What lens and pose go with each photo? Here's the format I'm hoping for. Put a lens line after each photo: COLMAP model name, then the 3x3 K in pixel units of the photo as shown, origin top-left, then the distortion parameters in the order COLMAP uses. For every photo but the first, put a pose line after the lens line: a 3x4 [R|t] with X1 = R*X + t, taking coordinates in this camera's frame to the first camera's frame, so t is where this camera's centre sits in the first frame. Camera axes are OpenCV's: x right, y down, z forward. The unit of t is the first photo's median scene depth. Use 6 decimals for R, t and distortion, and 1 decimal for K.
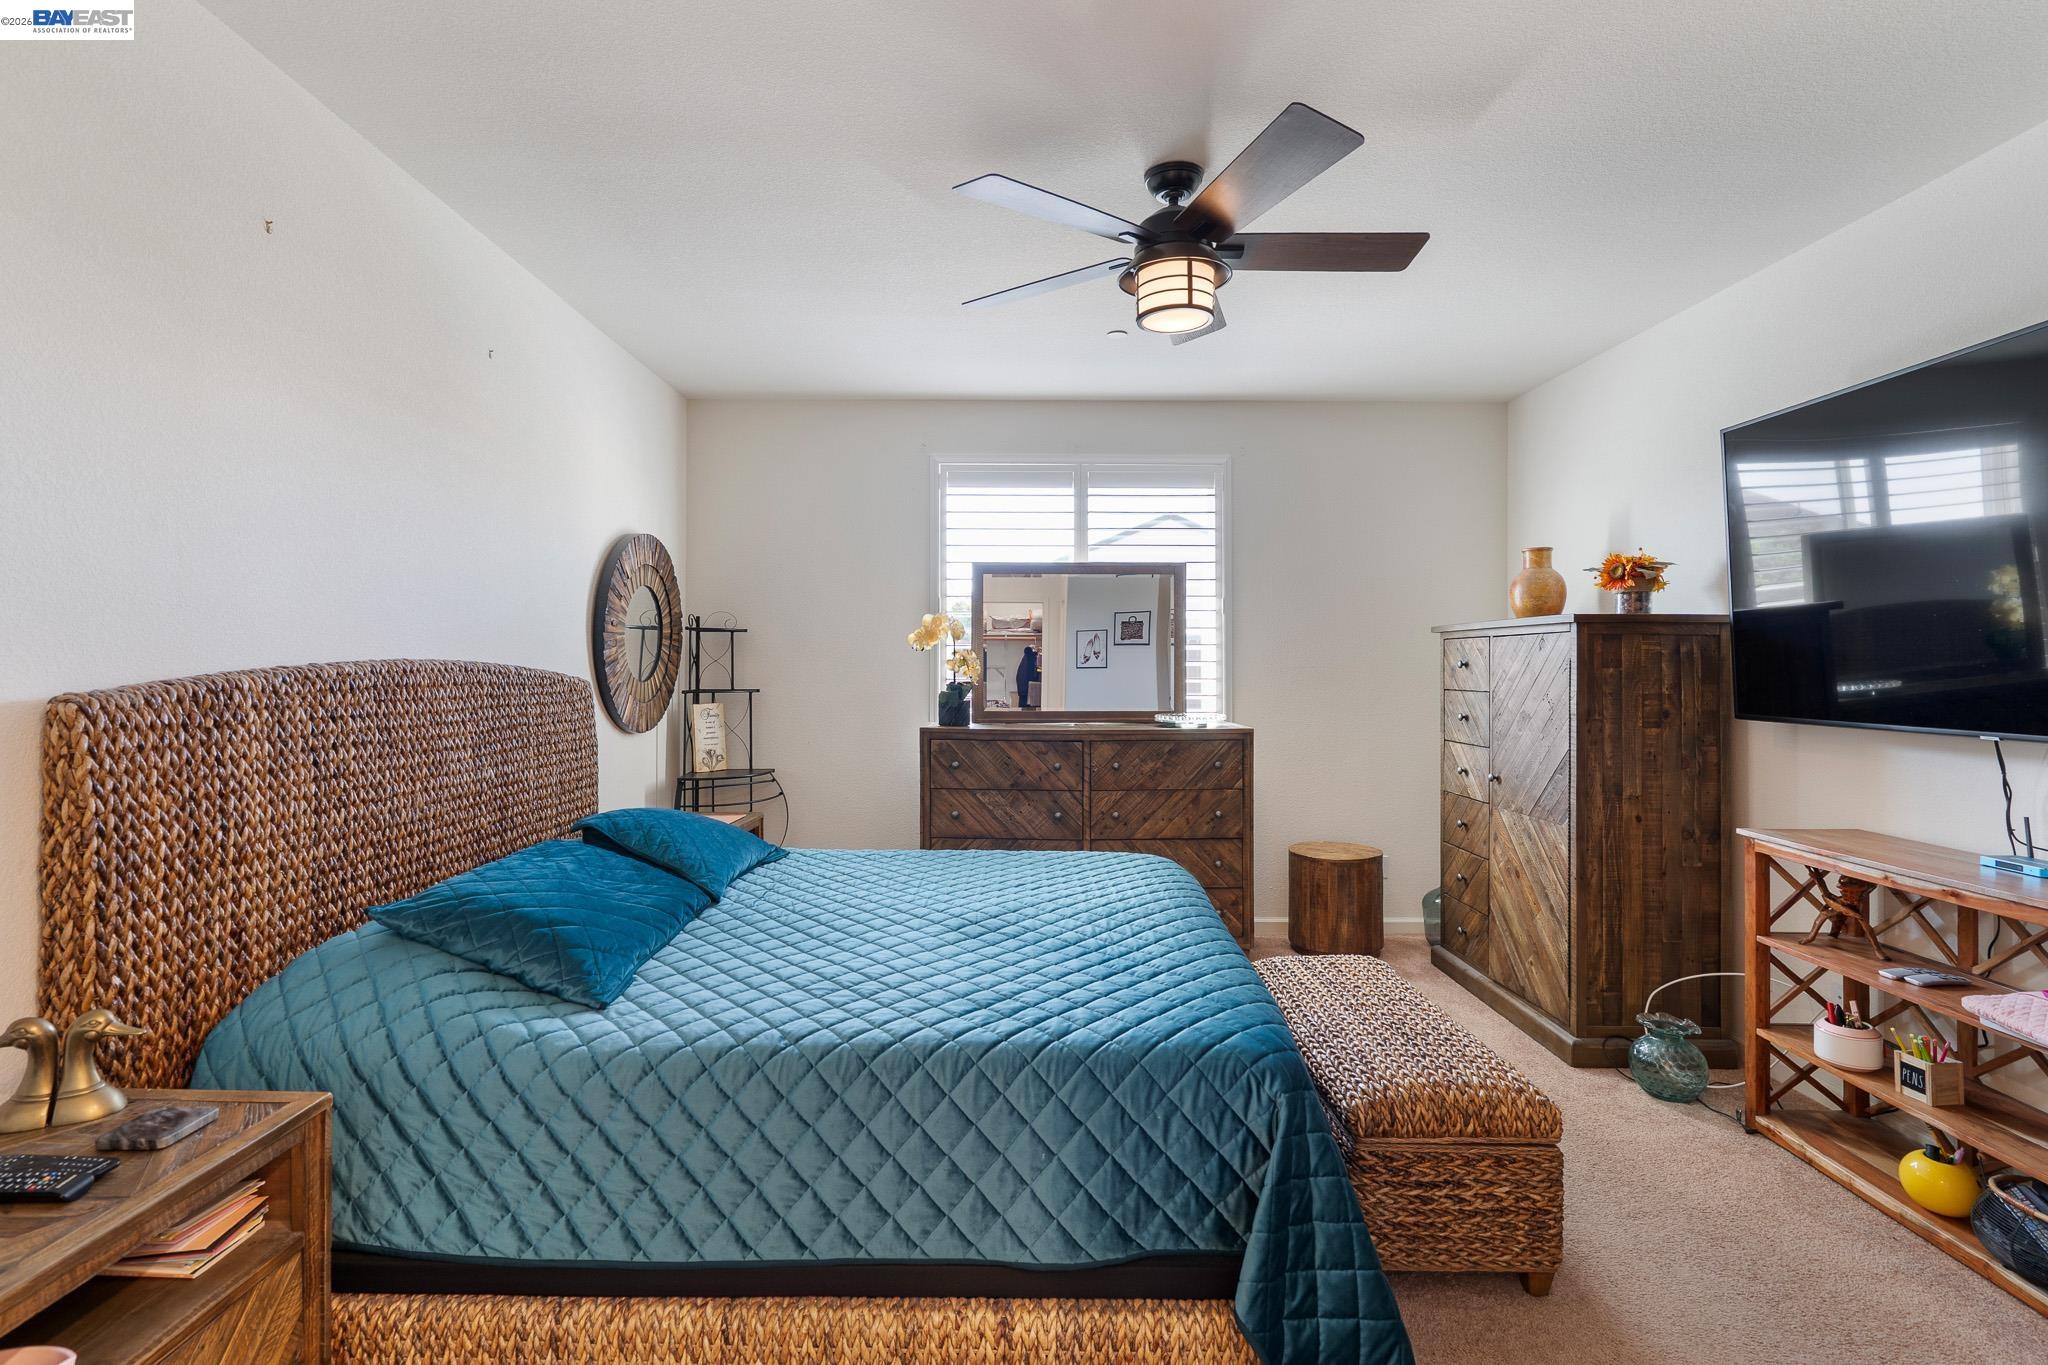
lens RADIAL K [[932.2, 0, 991.7], [0, 932.2, 659.4], [0, 0, 1]] dist [-0.002895, 0.000497]
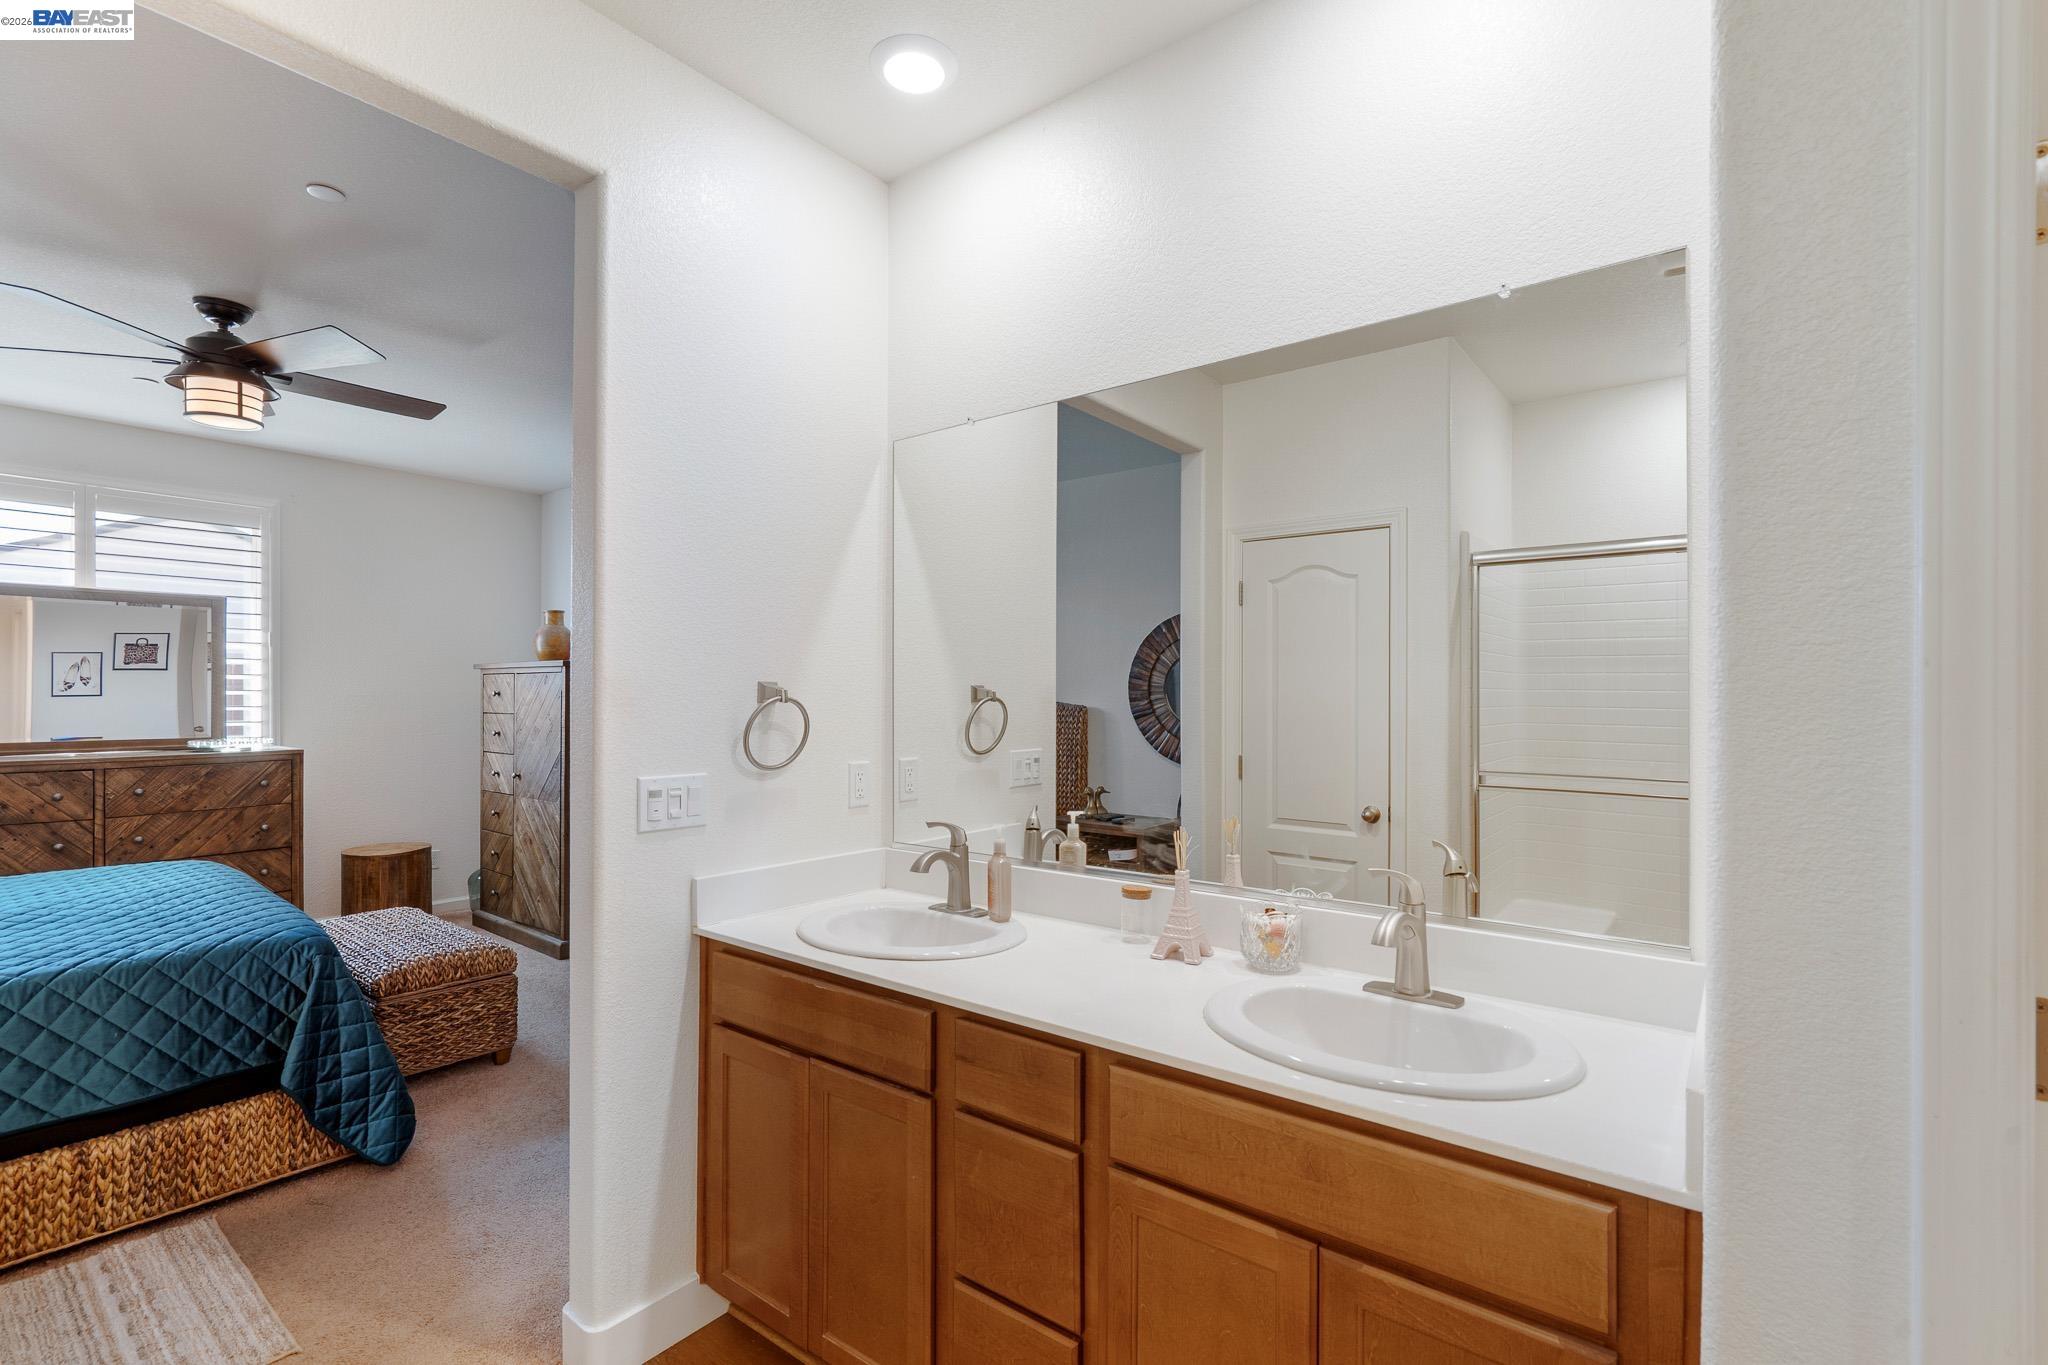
lens RADIAL K [[932.2, 0, 1038.9], [0, 932.2, 695.5], [0, 0, 1]] dist [-0.002895, 0.000497]
pose [[0.593632, -0.000380, 0.804737, -0.131608], [-0.007393, 0.999955, 0.005925, -0.006582], [-0.804703, -0.009466, 0.593603, -0.518395]]
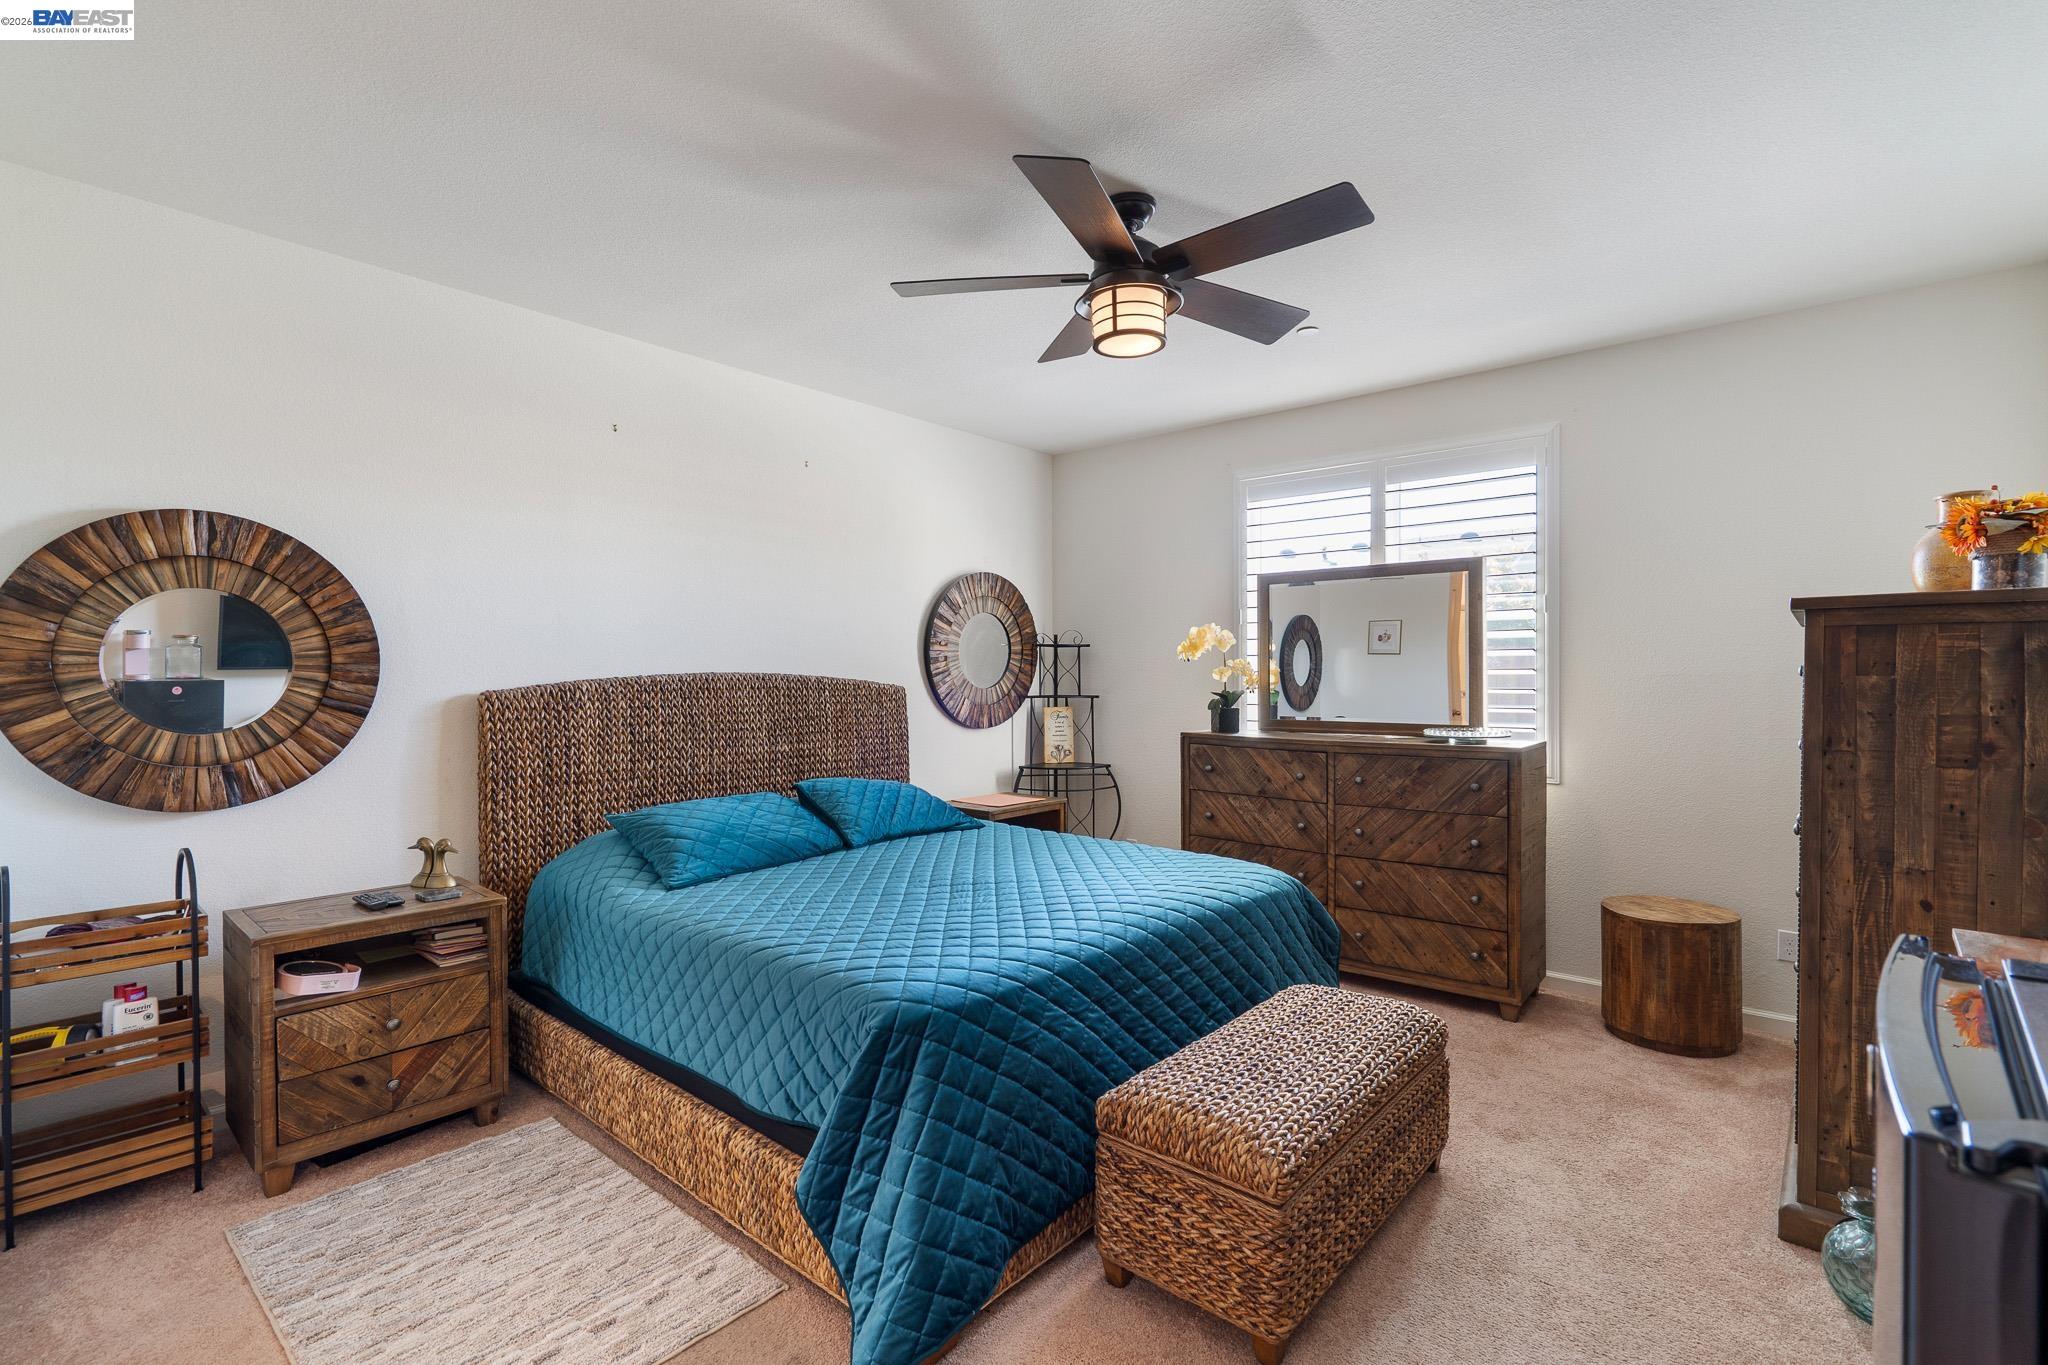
lens RADIAL K [[932.2, 0, 1096.7], [0, 932.2, 683.8], [0, 0, 1]] dist [-0.002895, 0.000497]
pose [[0.774894, 0.002677, -0.632086, 0.671524], [0.007771, 0.999875, 0.013762, 0.001765], [0.632044, -0.015576, 0.774776, 0.128989]]
